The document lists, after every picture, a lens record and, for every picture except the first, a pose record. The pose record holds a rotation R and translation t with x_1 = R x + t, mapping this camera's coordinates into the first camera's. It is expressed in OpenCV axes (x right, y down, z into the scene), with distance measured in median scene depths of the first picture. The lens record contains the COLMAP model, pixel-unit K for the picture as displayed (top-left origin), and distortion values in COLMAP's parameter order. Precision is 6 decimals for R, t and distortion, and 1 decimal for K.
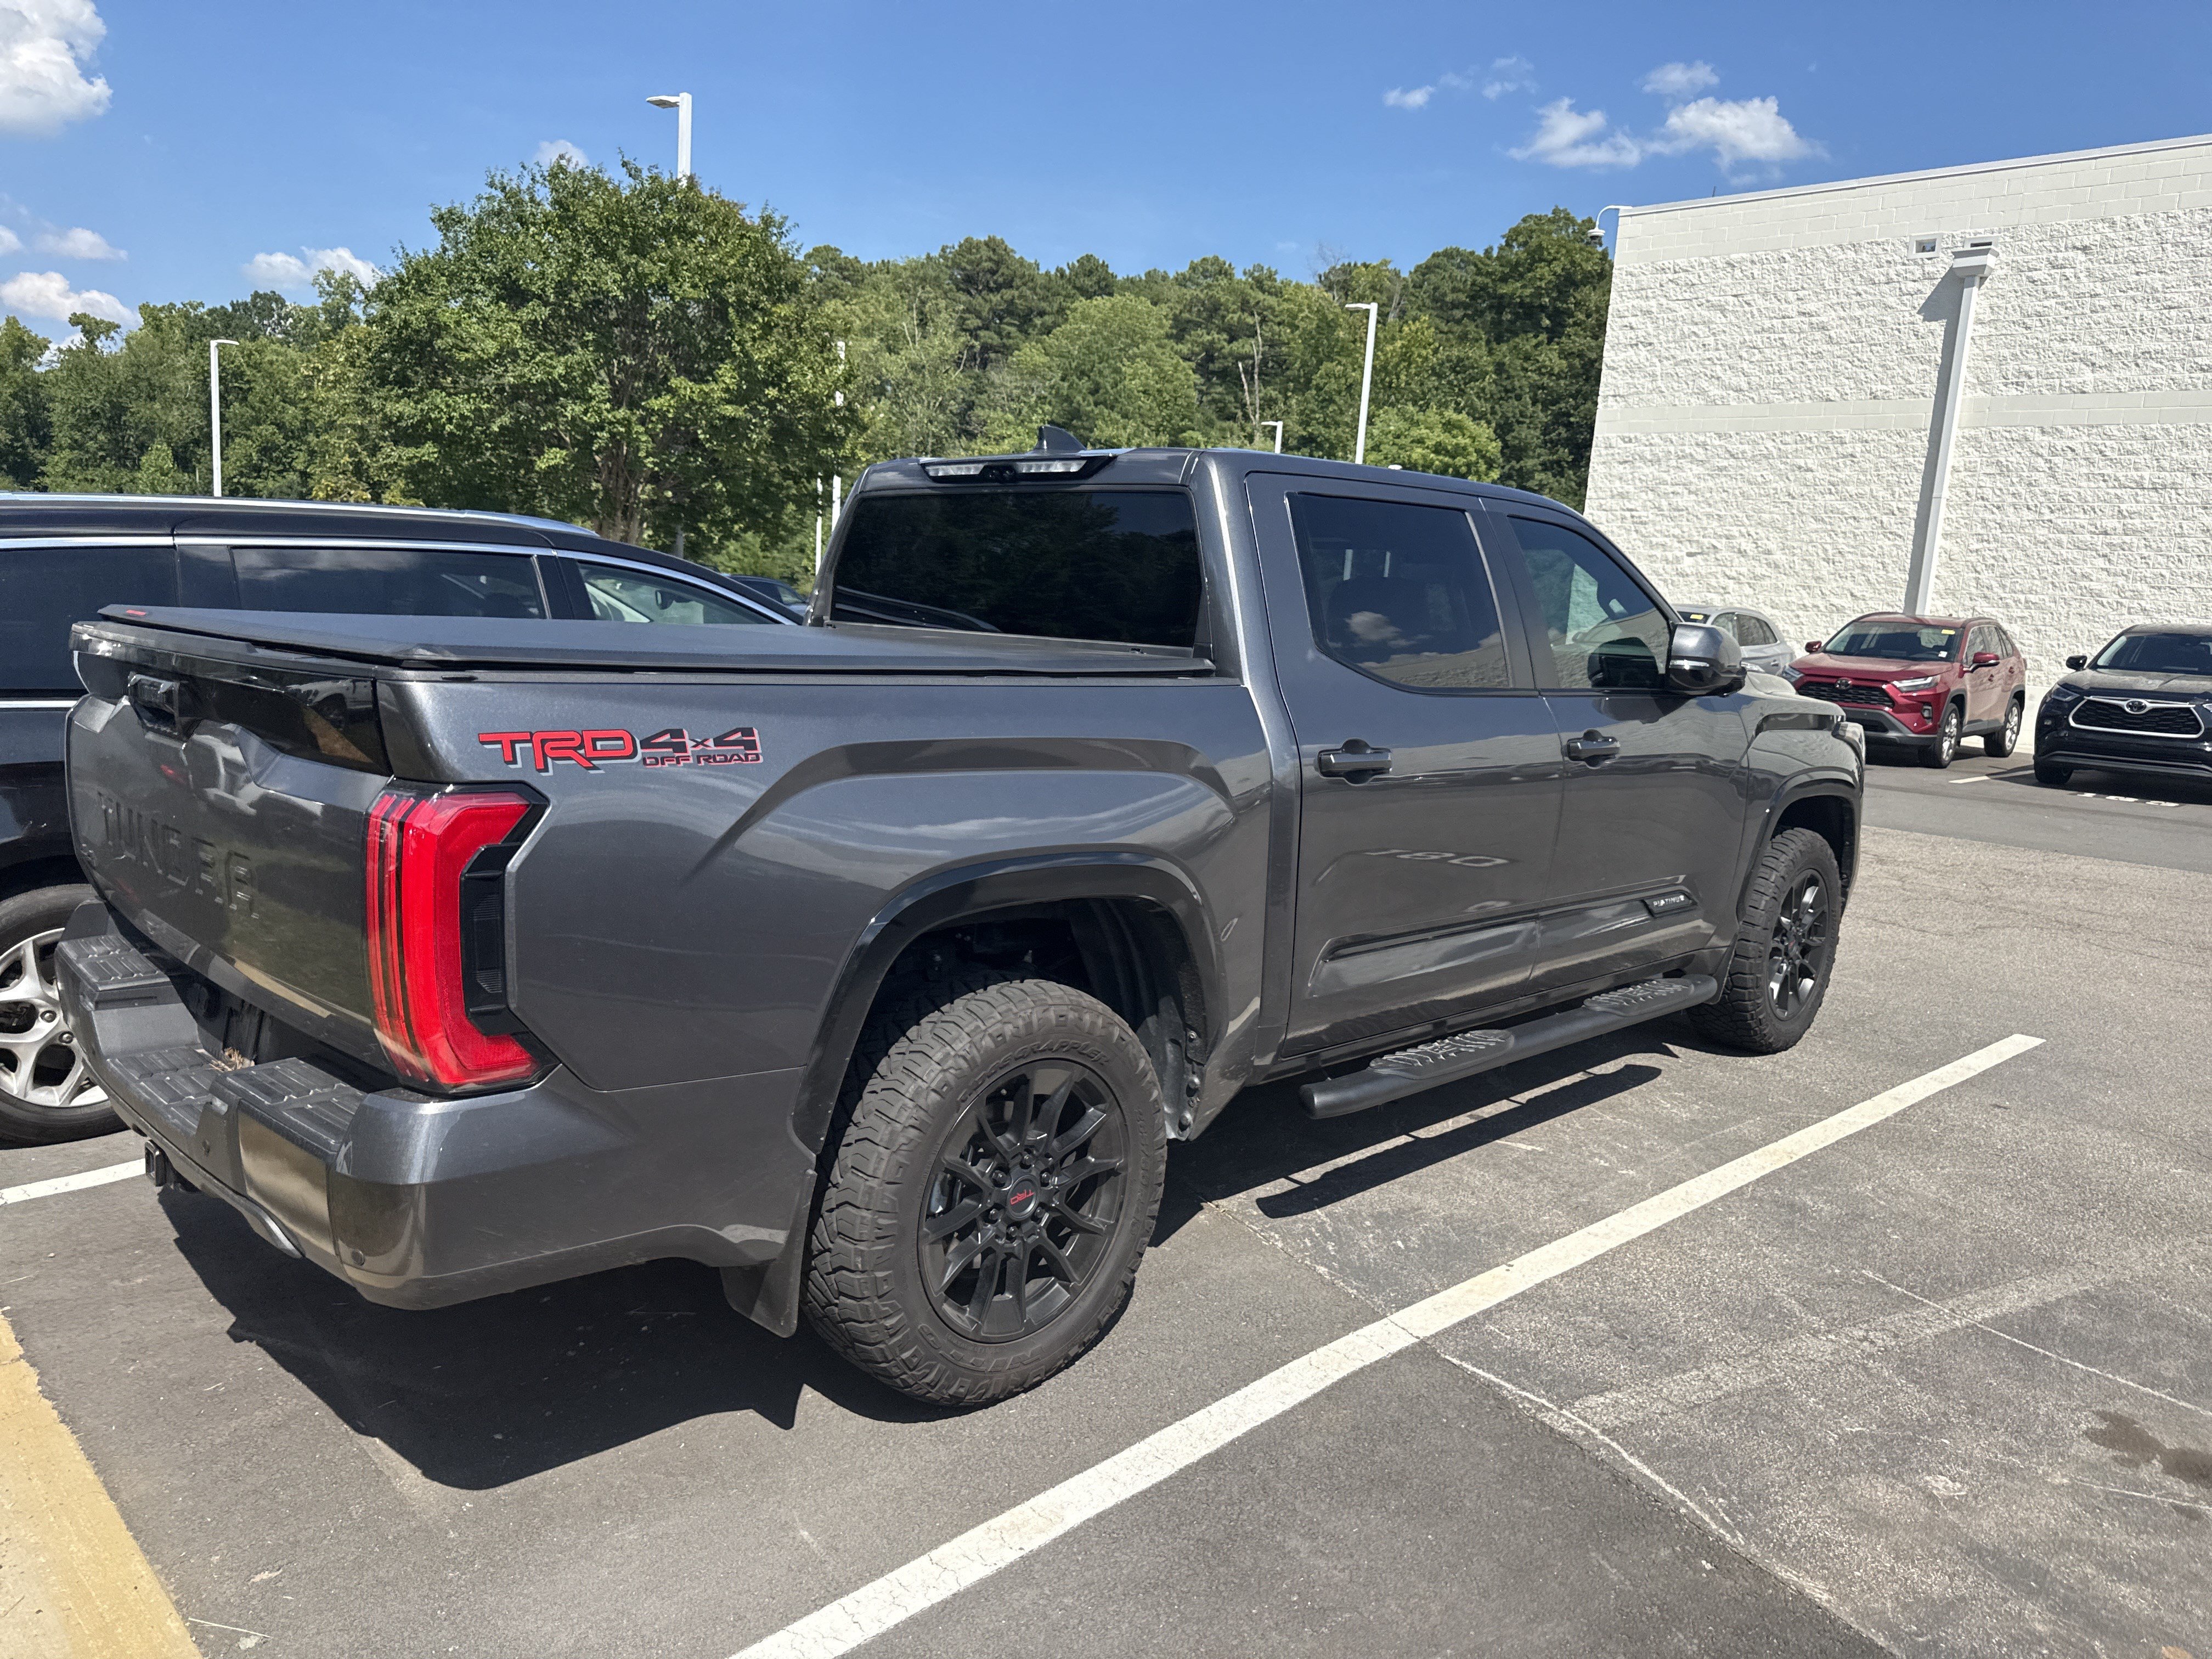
lens RADIAL K [[1577.8, 0, 1105.9], [0, 1577.8, 843.8], [0, 0, 1]] dist [0.015350, -0.019918]
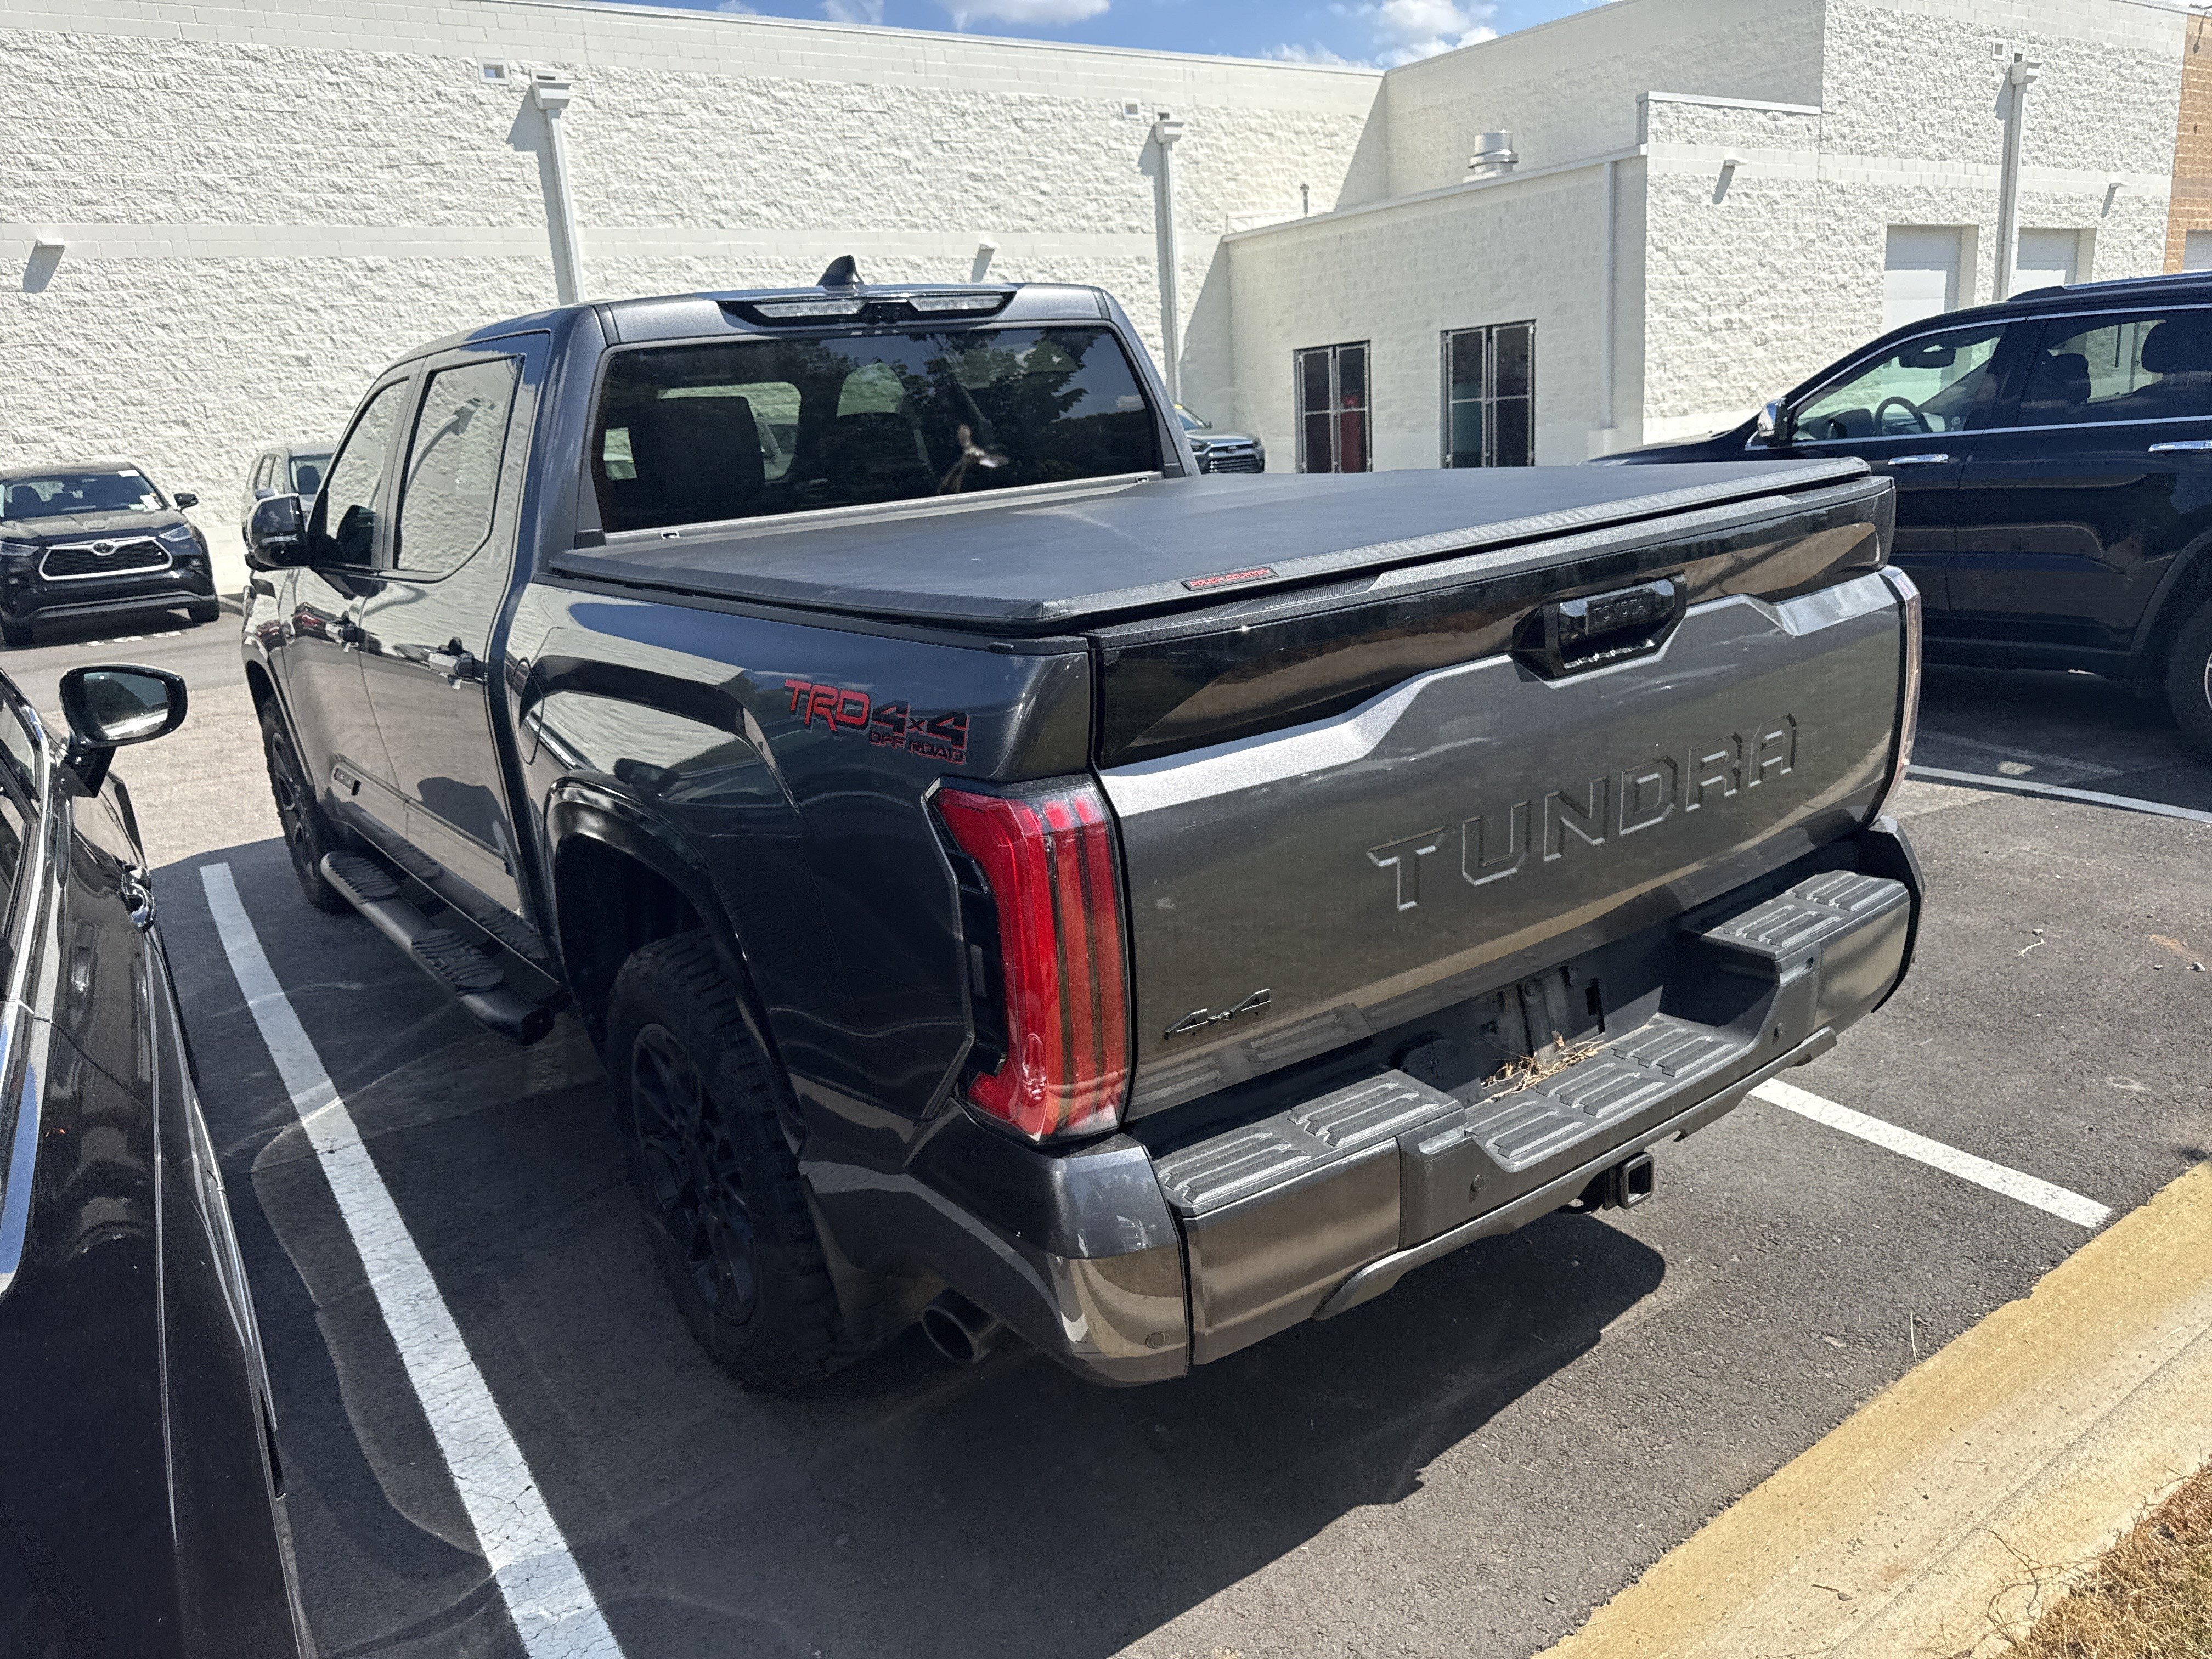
lens RADIAL K [[1580.0, 0, 1101.9], [0, 1580.0, 842.7], [0, 0, 1]] dist [0.007516, -0.010524]
pose [[0.151511, -0.326907, 0.932832, -0.766813], [0.237978, 0.928032, 0.286572, -0.149108], [-0.959381, 0.178575, 0.218403, 0.598084]]
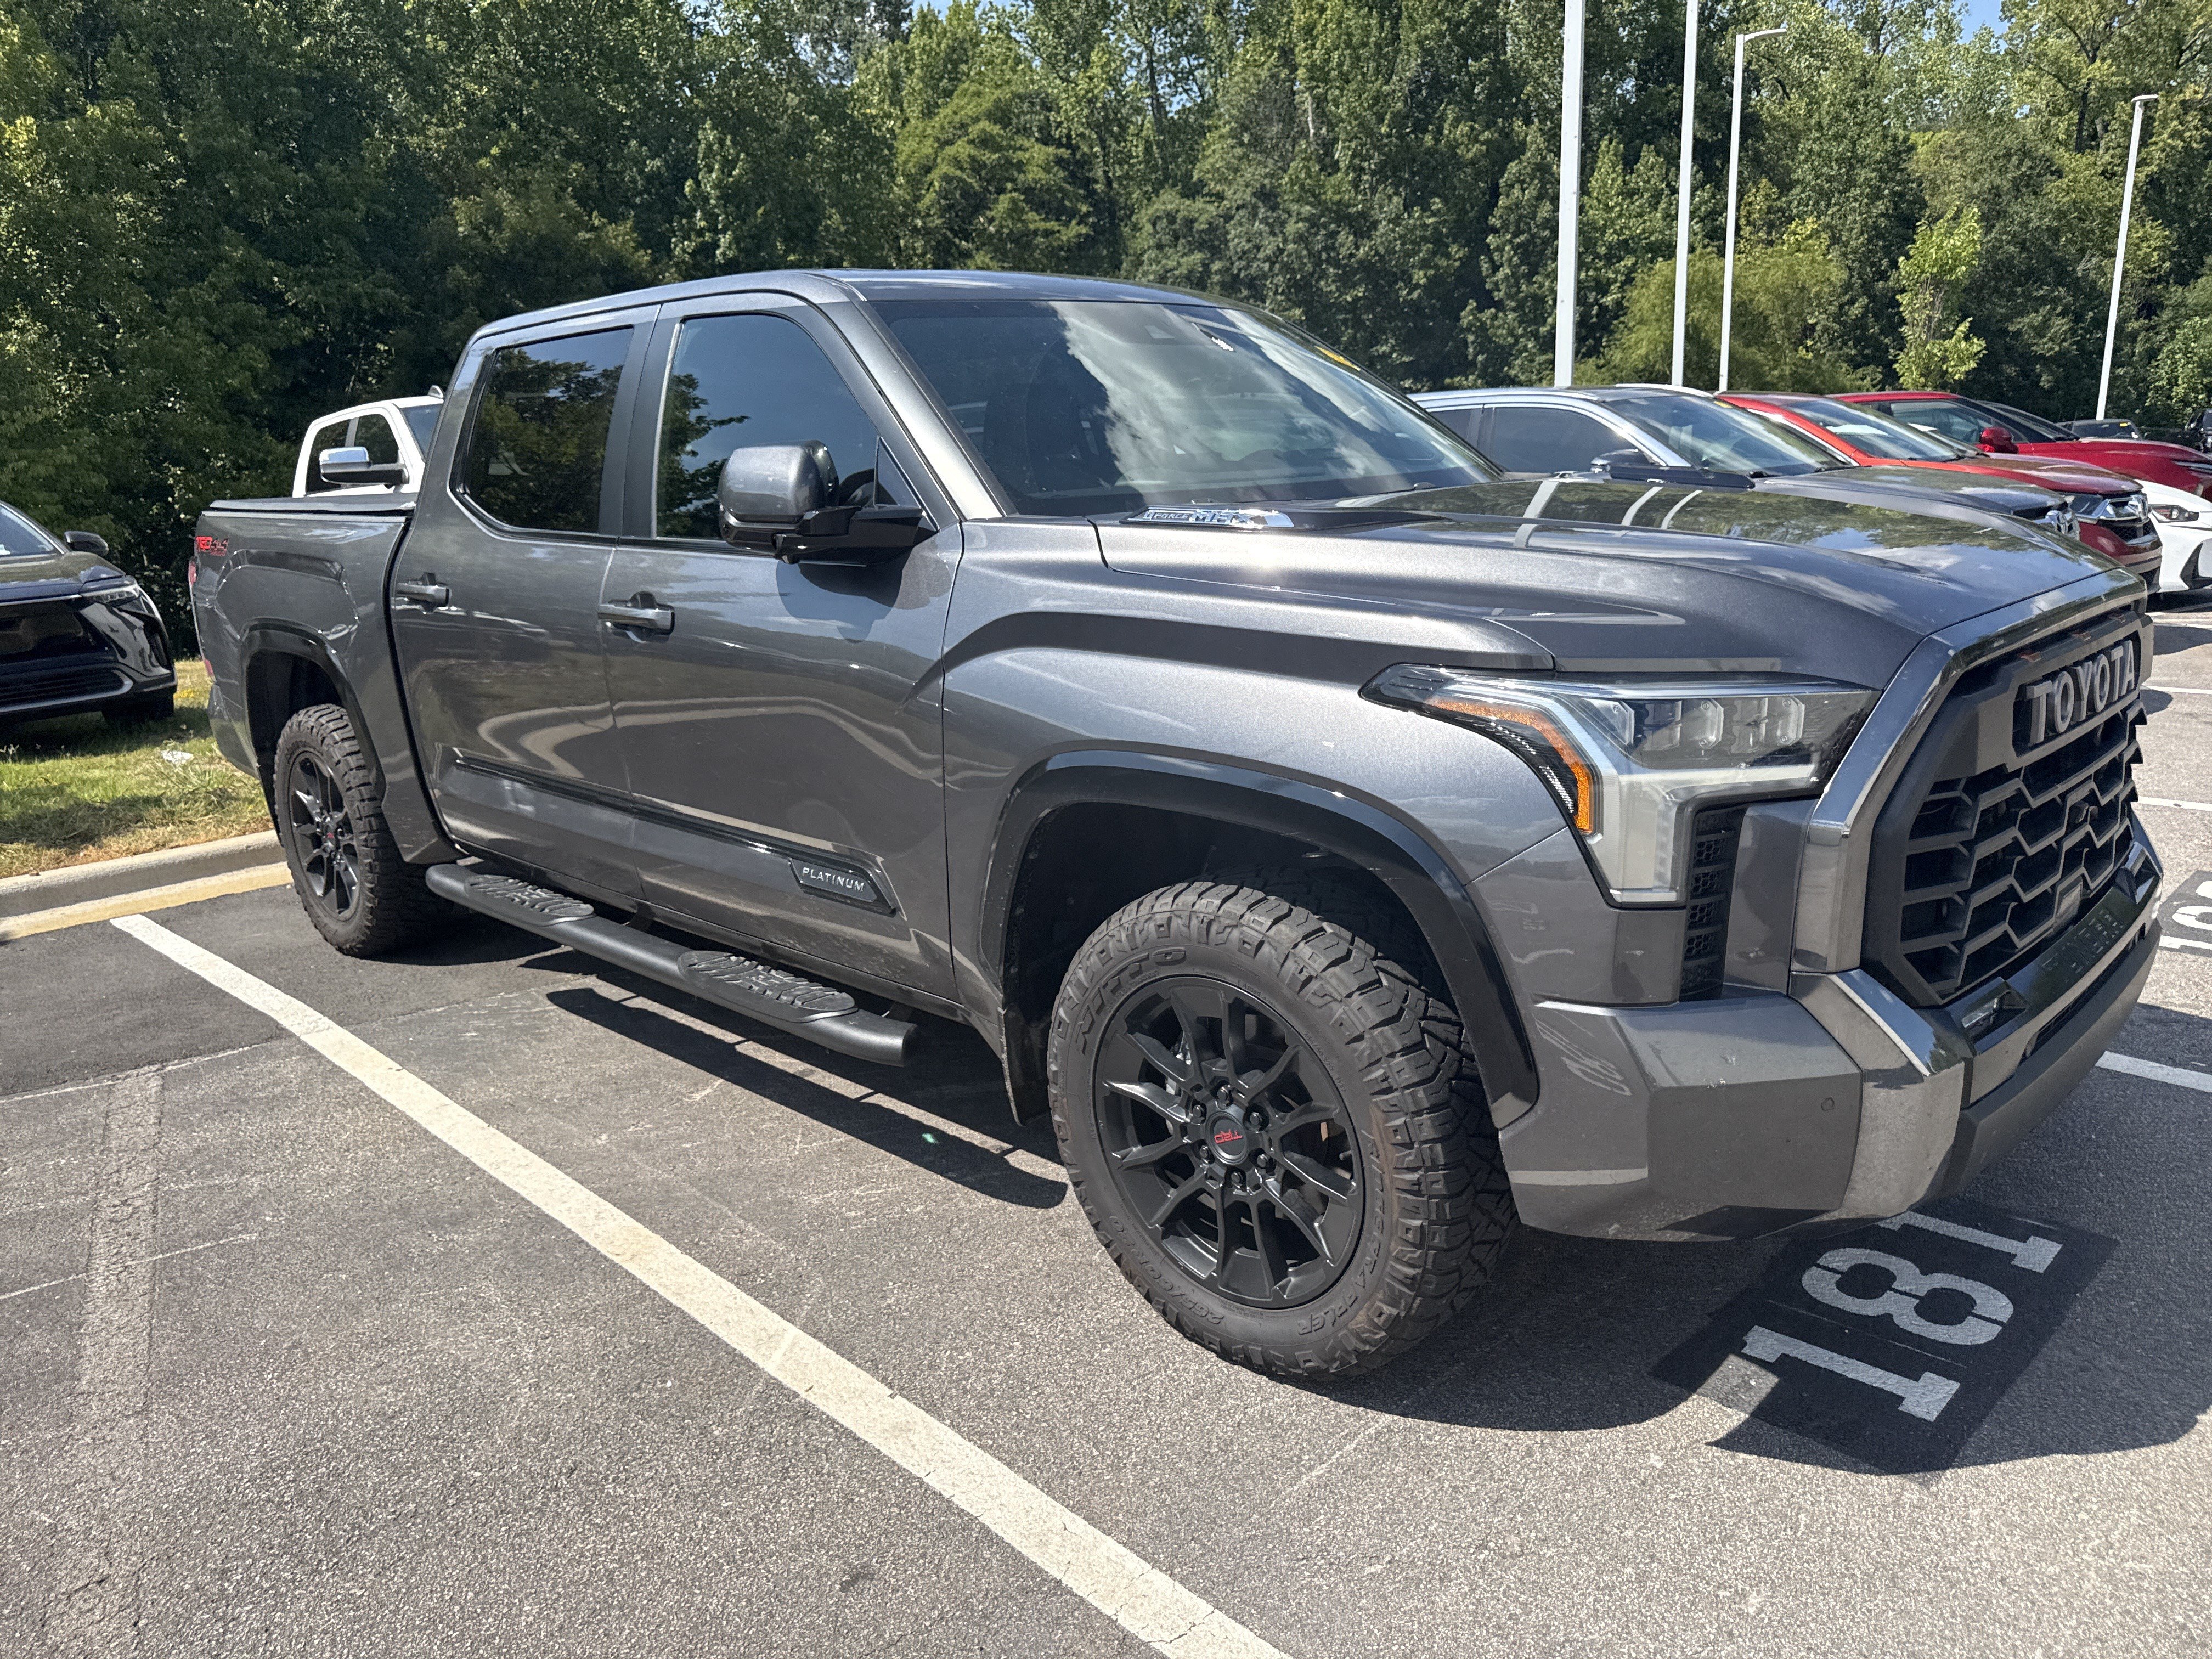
lens RADIAL K [[1577.8, 0, 1099.3], [0, 1577.8, 823.6], [0, 0, 1]] dist [0.015350, -0.019918]
pose [[0.014118, 0.184783, -0.982678, 0.963536], [-0.116650, 0.976370, 0.181921, -0.112981], [0.993073, 0.112061, 0.035339, 1.053294]]
